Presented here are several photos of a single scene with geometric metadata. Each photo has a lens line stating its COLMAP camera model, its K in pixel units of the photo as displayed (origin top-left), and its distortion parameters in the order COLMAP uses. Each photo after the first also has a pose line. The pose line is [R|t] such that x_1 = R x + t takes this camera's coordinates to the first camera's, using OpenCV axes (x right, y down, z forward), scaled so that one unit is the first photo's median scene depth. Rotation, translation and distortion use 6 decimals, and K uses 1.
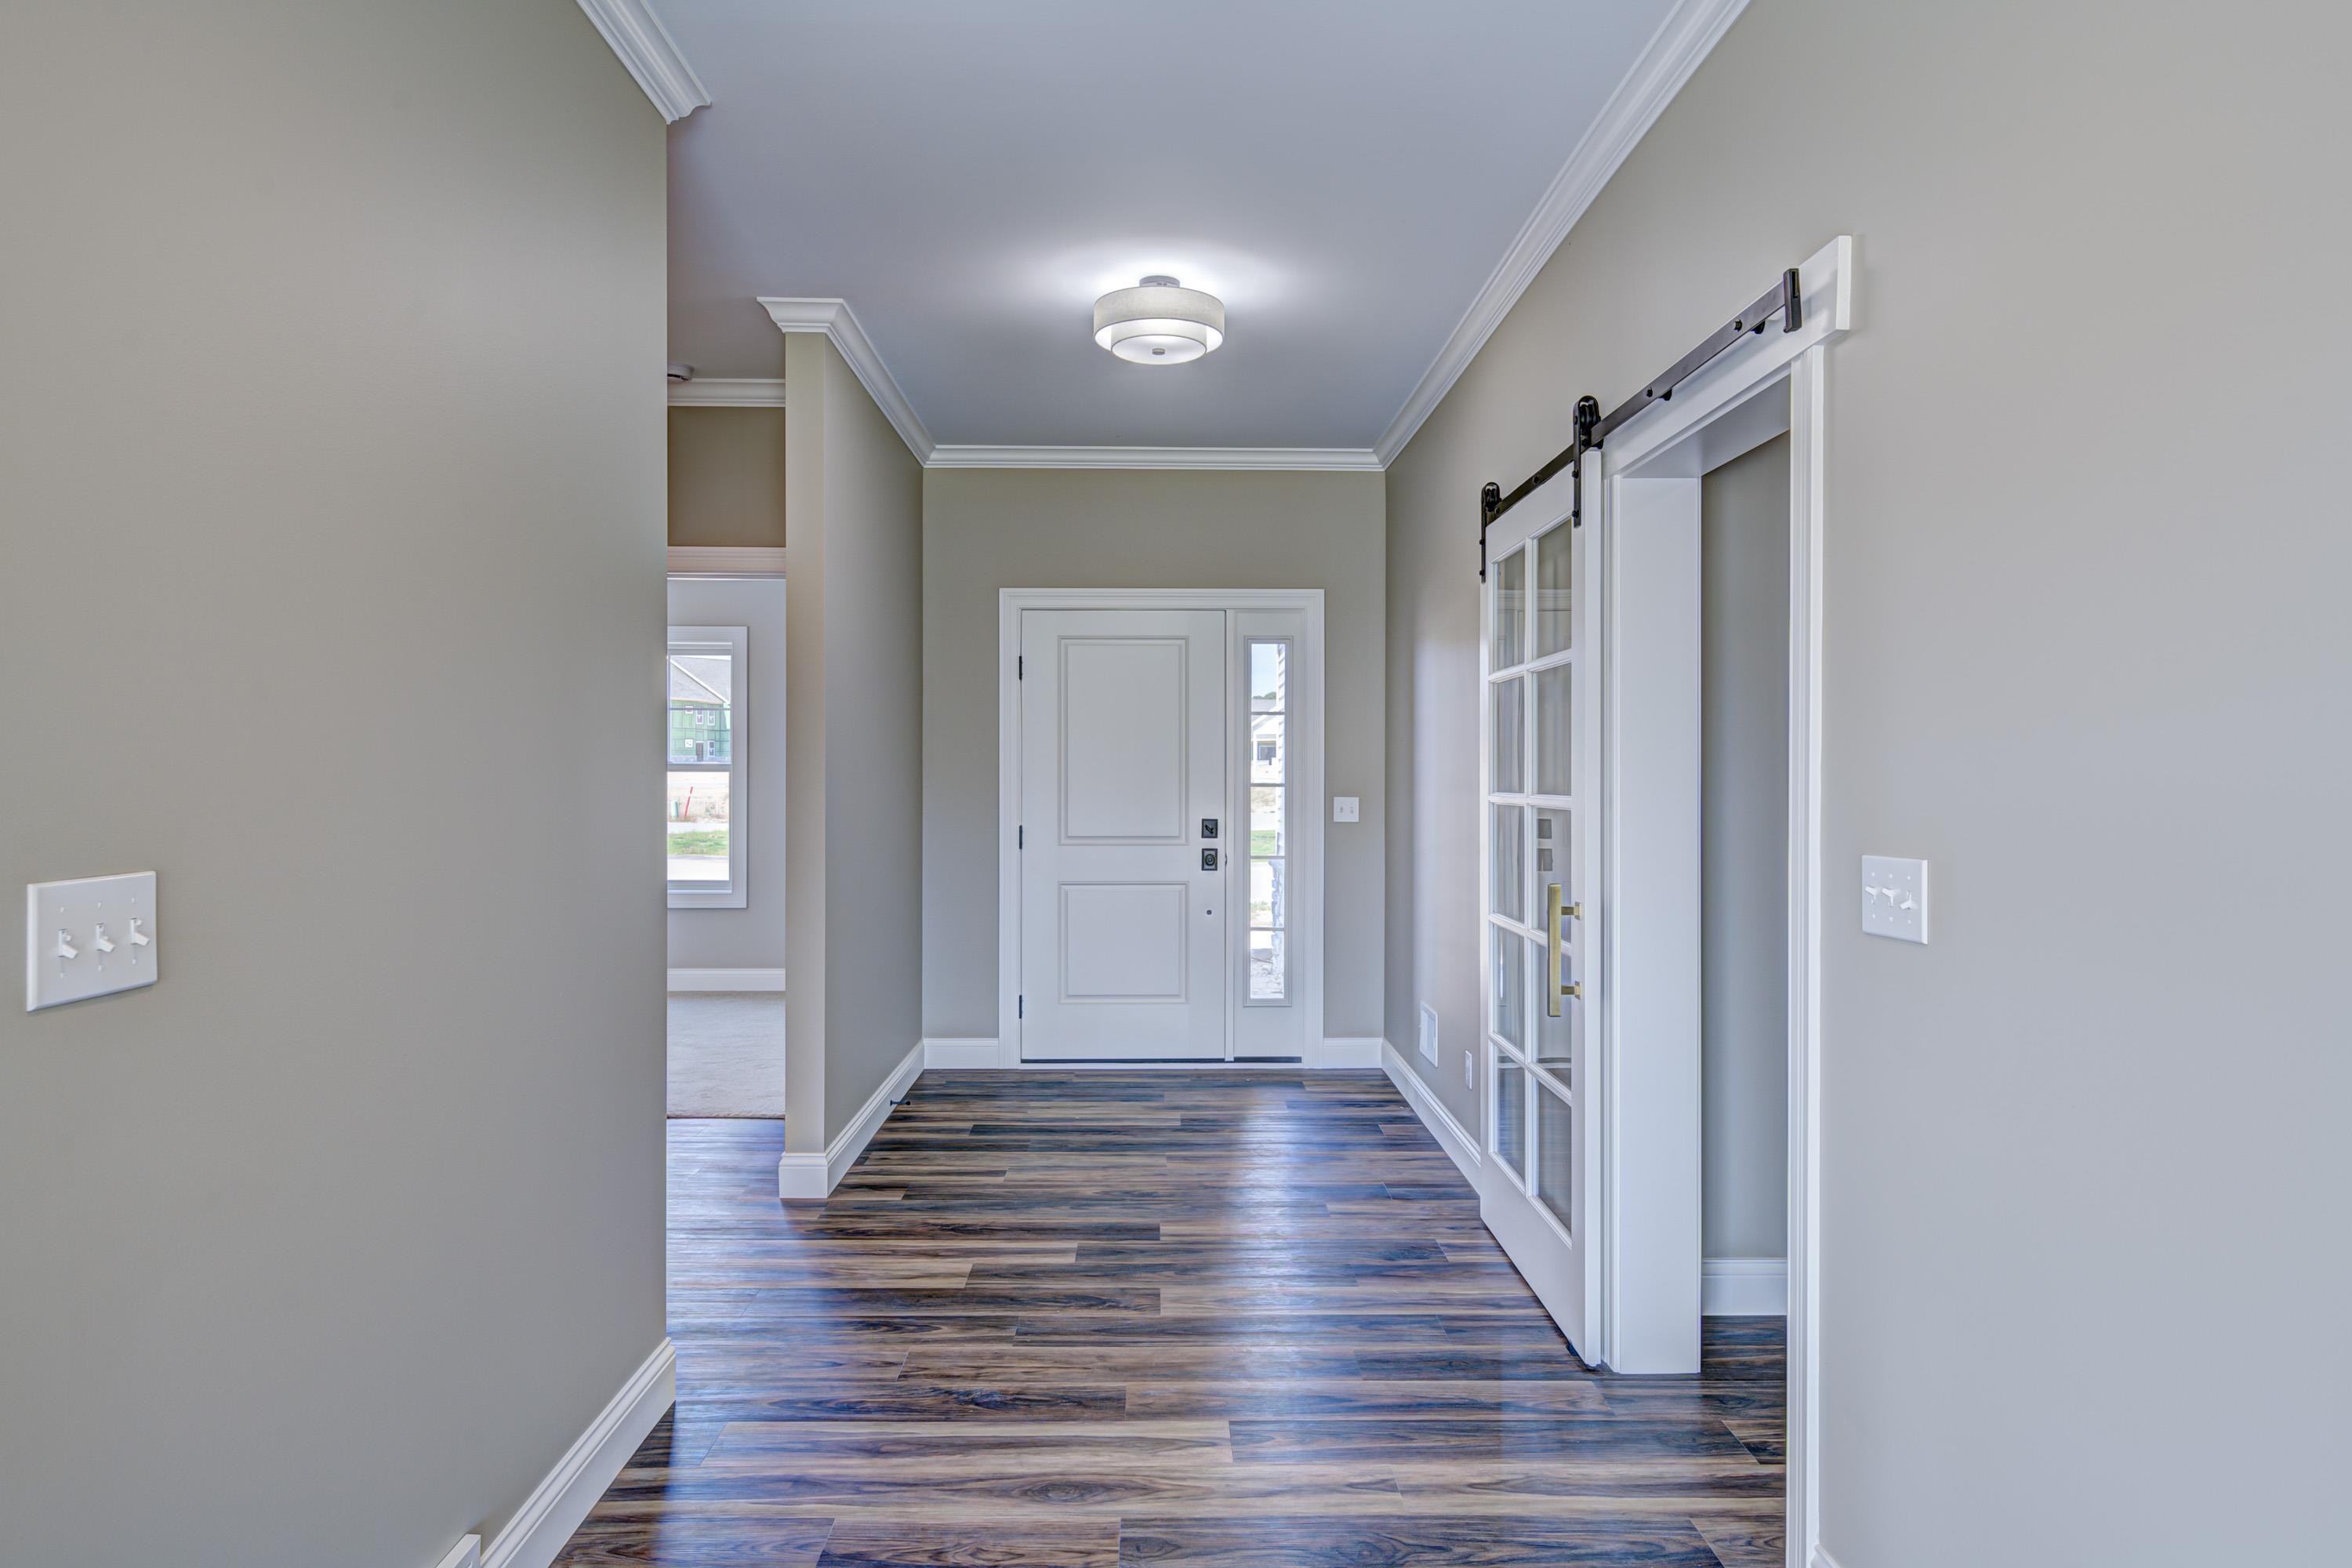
lens RADIAL K [[1398.5, 0, 1176.4], [0, 1398.5, 782.4], [0, 0, 1]] dist [0.023762, -0.002879]
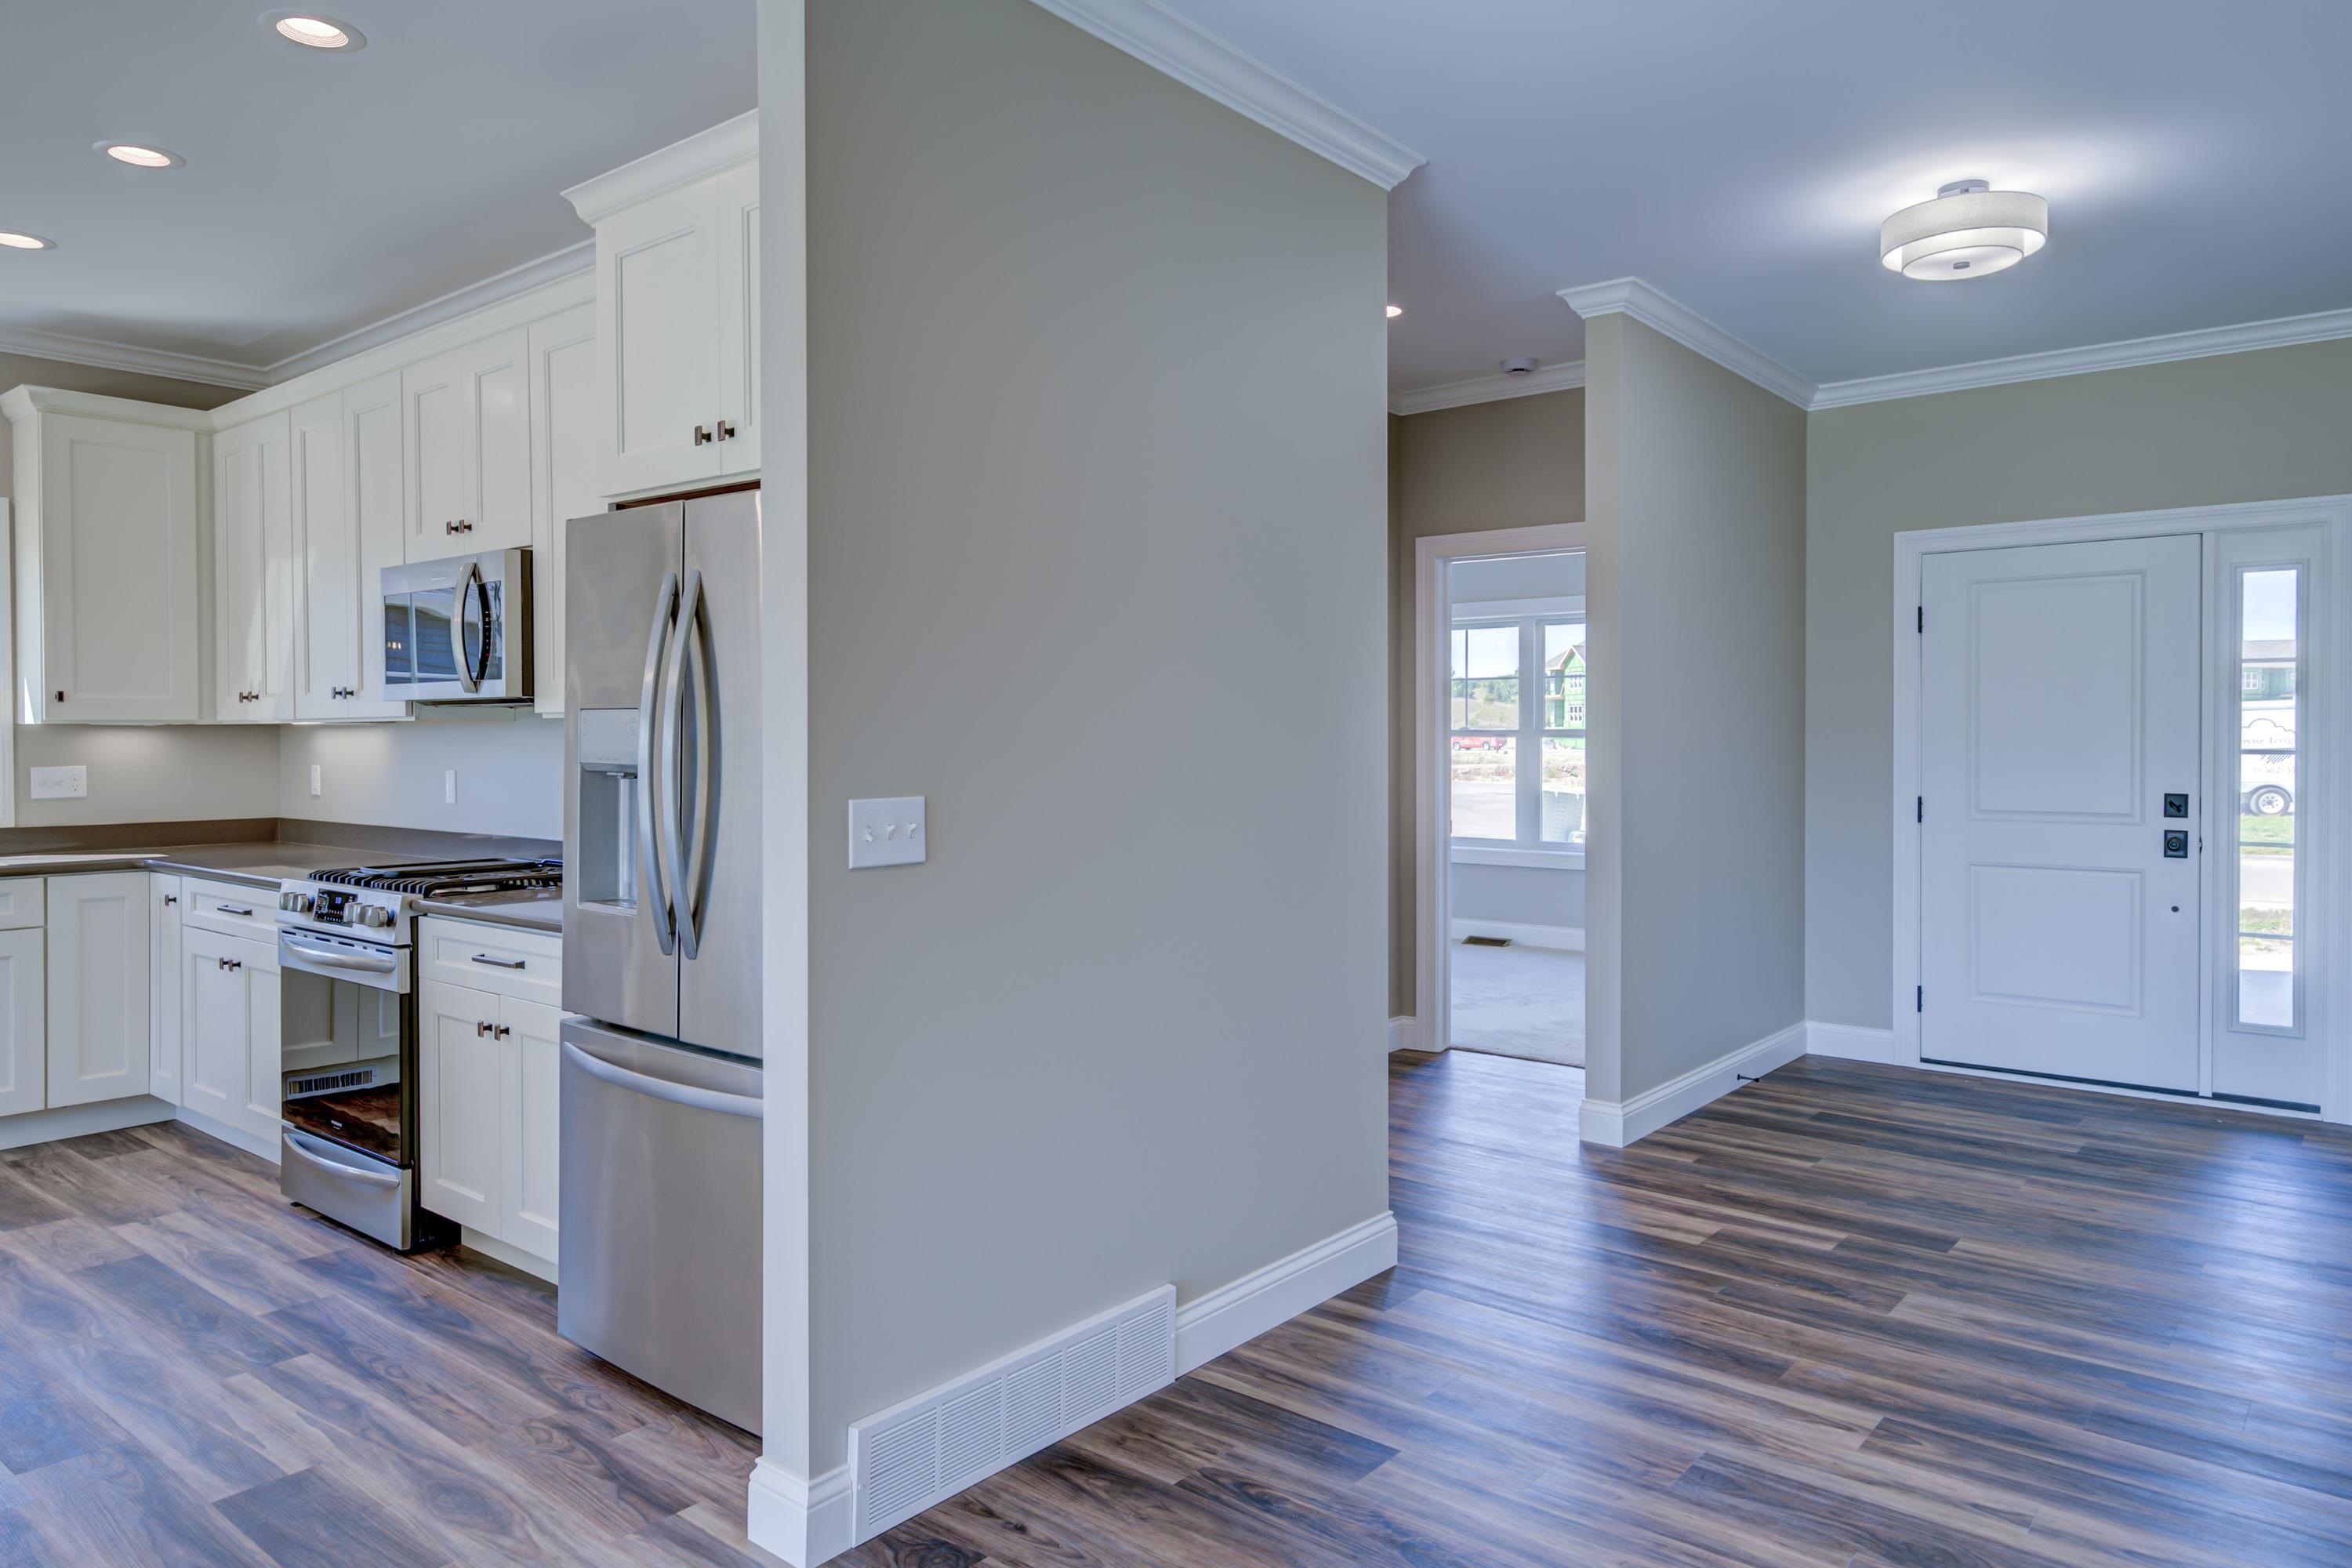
lens RADIAL K [[1503.9, 0, 1174.8], [0, 1503.9, 776.3], [0, 0, 1]] dist [0.001481, 0.001621]
pose [[0.757654, 0.015116, -0.652481, 0.230307], [-0.003204, 0.999806, 0.019442, 0.001125], [0.652649, -0.012639, 0.757555, -0.056942]]
